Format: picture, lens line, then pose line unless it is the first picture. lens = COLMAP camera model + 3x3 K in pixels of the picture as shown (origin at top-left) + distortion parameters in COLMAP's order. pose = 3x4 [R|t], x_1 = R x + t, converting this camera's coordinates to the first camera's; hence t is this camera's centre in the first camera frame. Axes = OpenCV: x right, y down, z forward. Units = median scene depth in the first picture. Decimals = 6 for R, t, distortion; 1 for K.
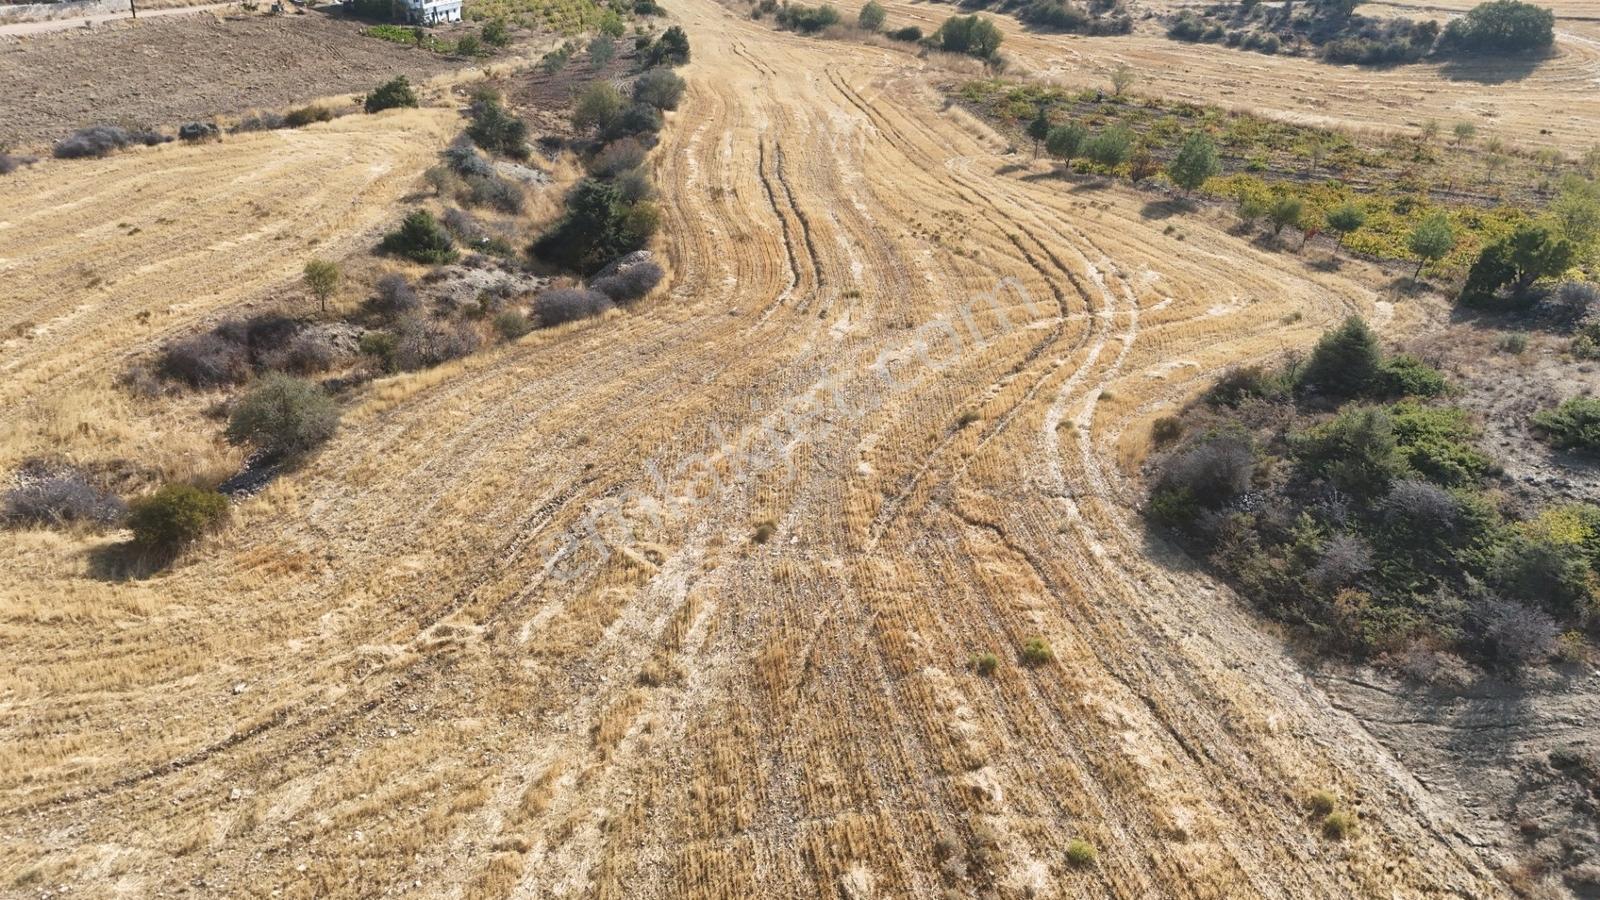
lens RADIAL K [[1171.2, 0, 800.9], [0, 1171.2, 445.2], [0, 0, 1]] dist [0.078180, -0.076346]
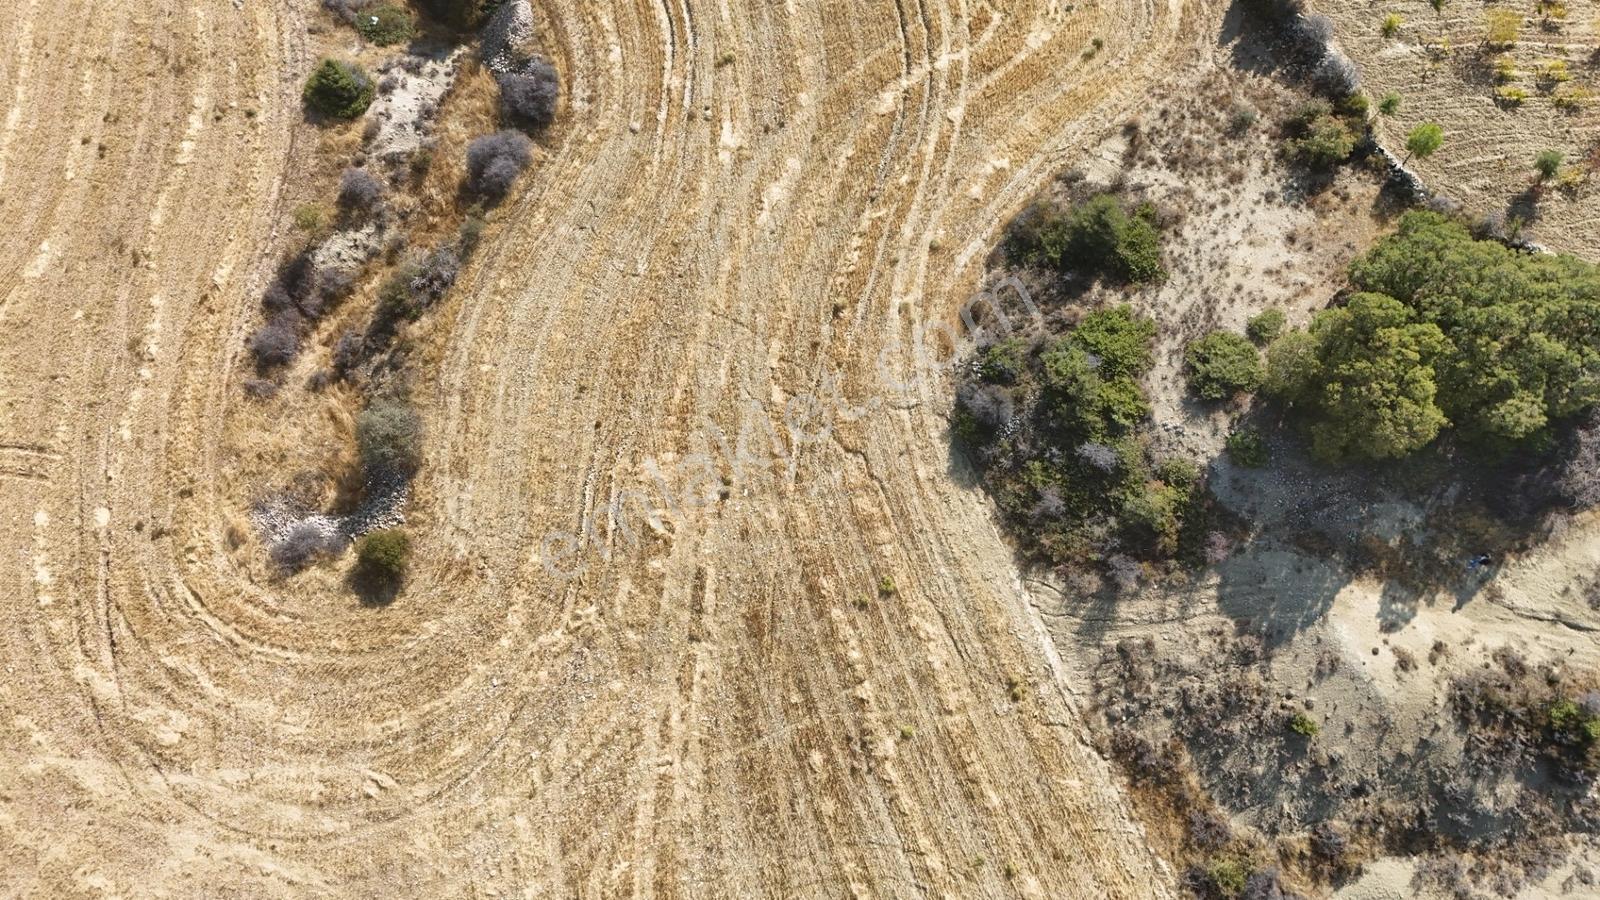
lens RADIAL K [[1165.8, 0, 801.9], [0, 1165.8, 449.1], [0, 0, 1]] dist [0.068385, -0.063438]
pose [[0.983223, -0.181005, -0.022571, 0.133145], [0.139585, 0.666961, 0.731901, -1.266495], [-0.117424, -0.722773, 0.681037, -0.107927]]
